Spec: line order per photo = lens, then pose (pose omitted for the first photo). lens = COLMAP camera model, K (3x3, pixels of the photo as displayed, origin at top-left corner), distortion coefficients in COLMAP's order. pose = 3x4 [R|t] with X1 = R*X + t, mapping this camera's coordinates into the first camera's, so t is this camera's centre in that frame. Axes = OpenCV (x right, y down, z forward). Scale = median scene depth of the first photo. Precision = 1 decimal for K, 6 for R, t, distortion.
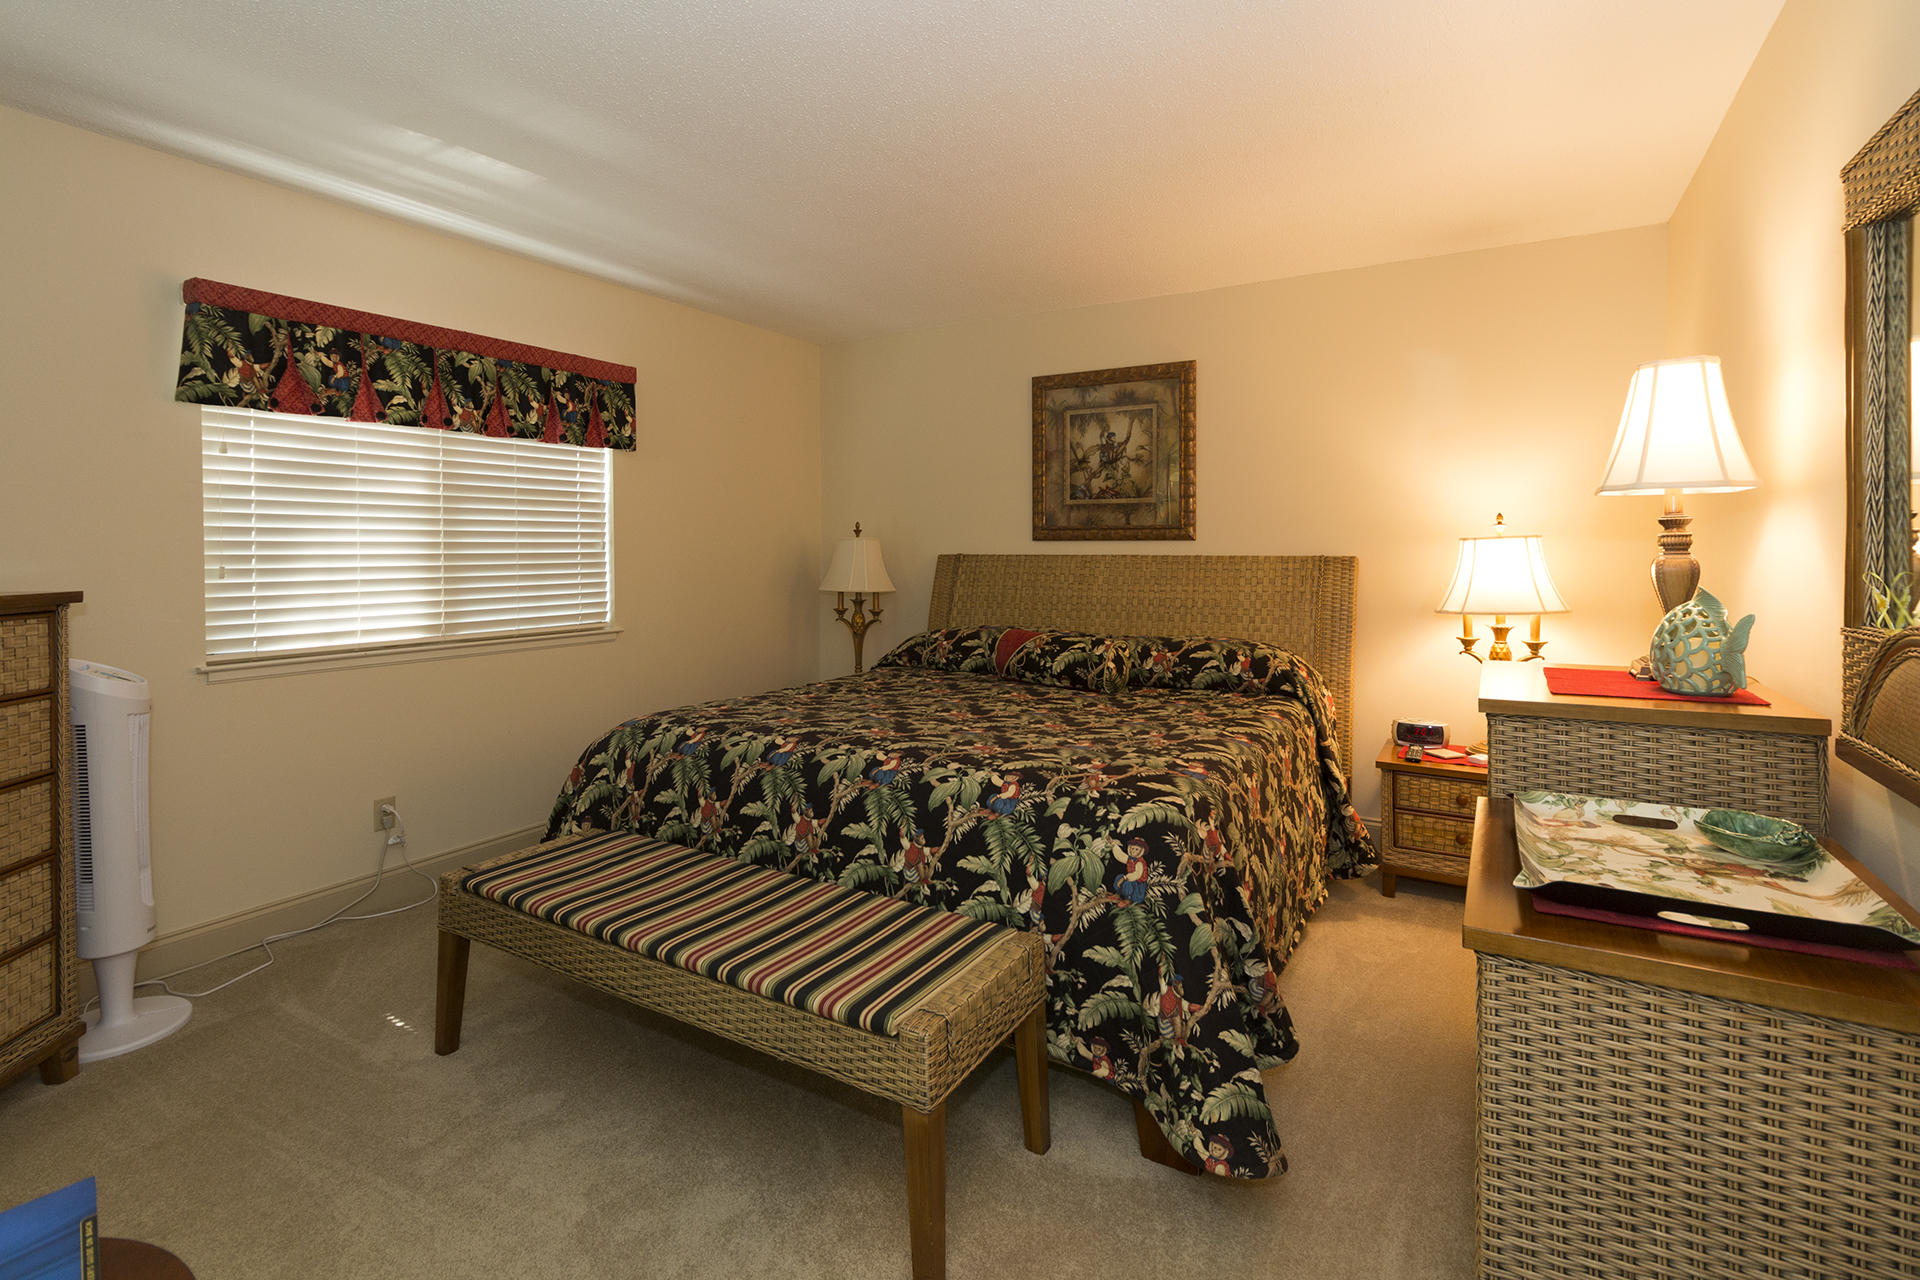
lens RADIAL K [[920.4, 0, 976.7], [0, 920.4, 642.2], [0, 0, 1]] dist [0.002849, 0.000081]
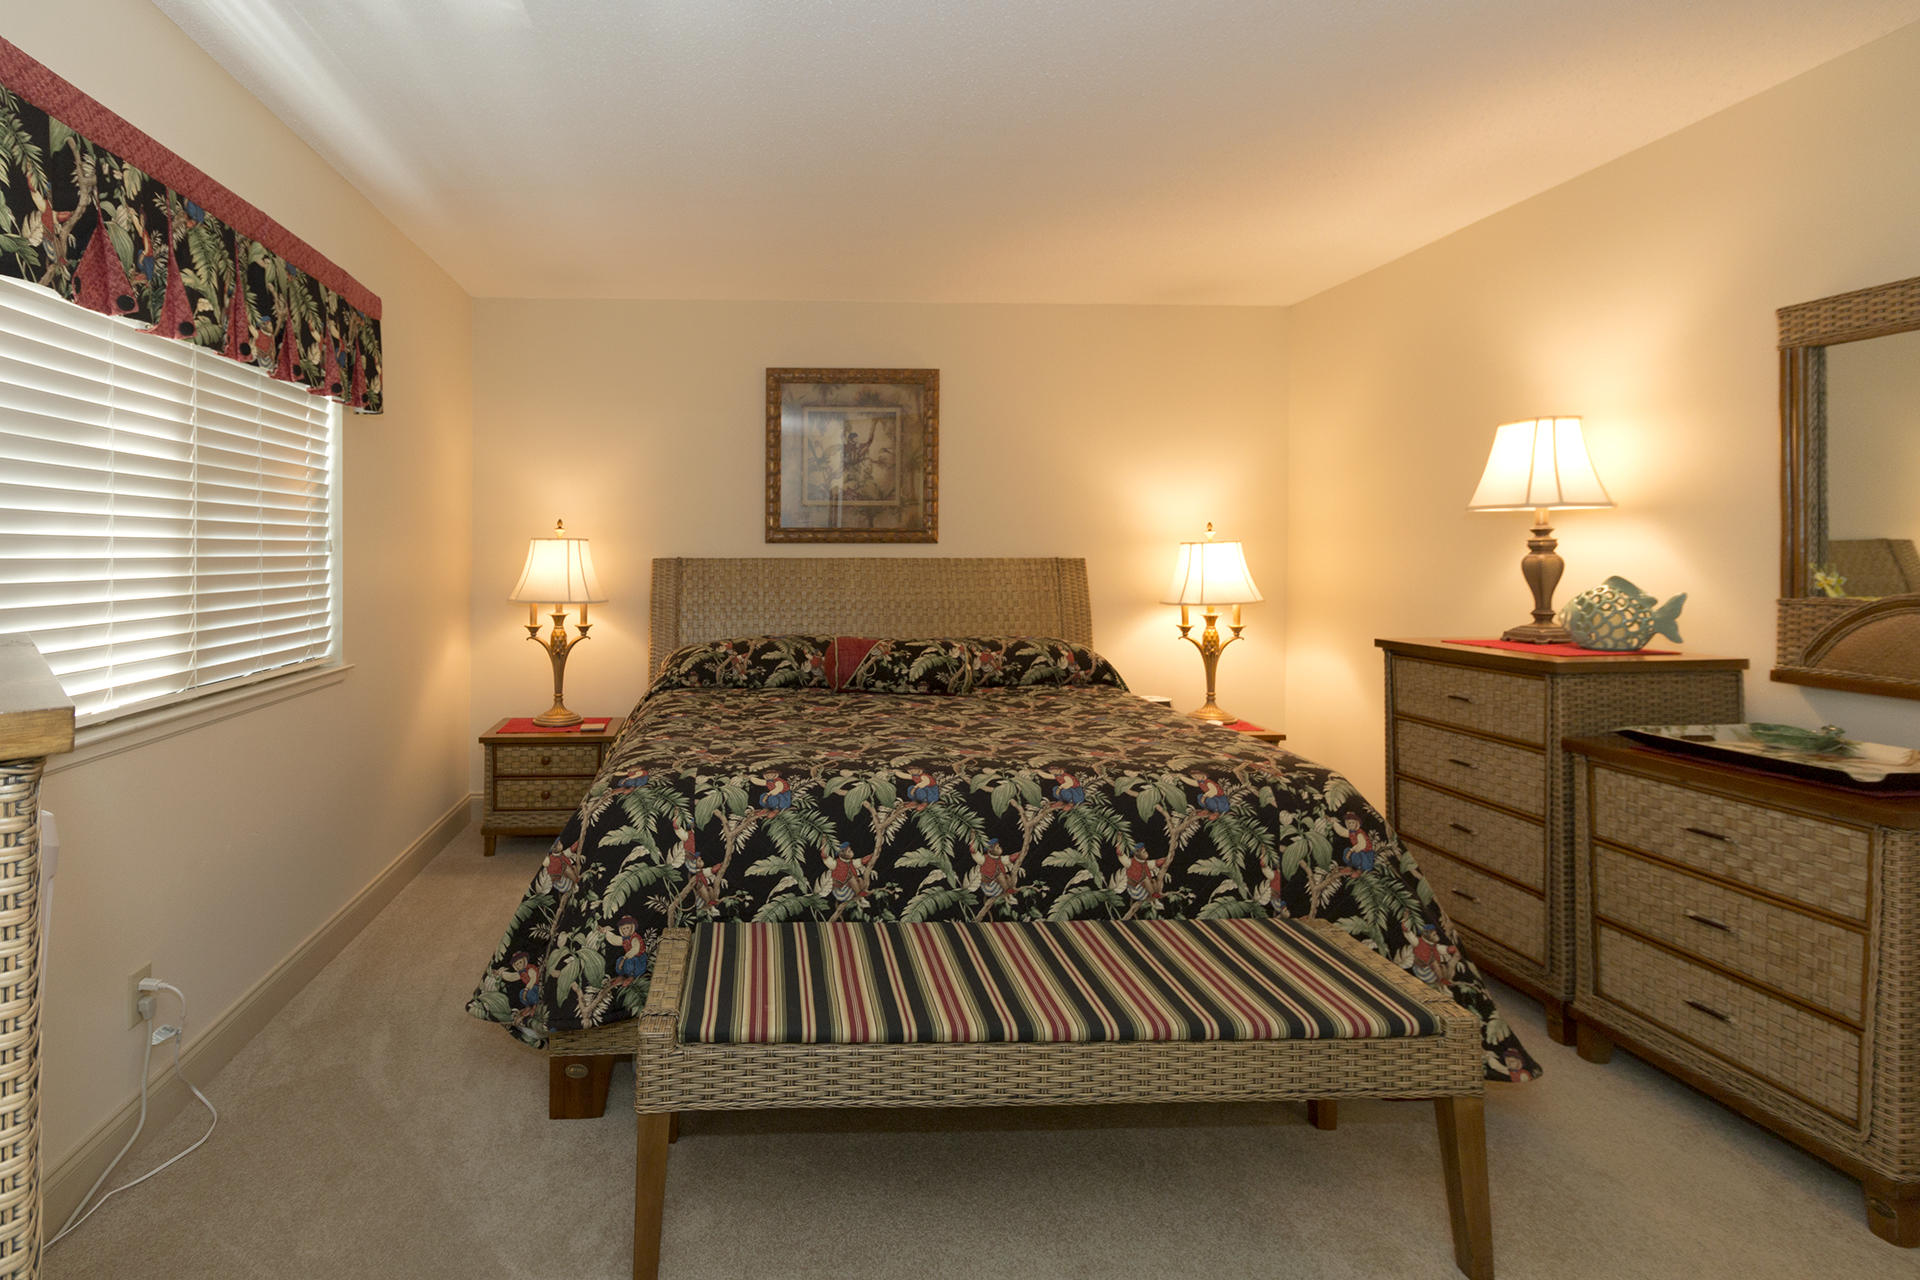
lens RADIAL K [[920.4, 0, 971.8], [0, 920.4, 630.7], [0, 0, 1]] dist [0.002849, 0.000081]
pose [[0.838651, -0.046935, 0.542643, -0.383262], [0.056336, 0.998412, -0.000712, -0.013600], [-0.541747, 0.031168, 0.839963, 0.154237]]
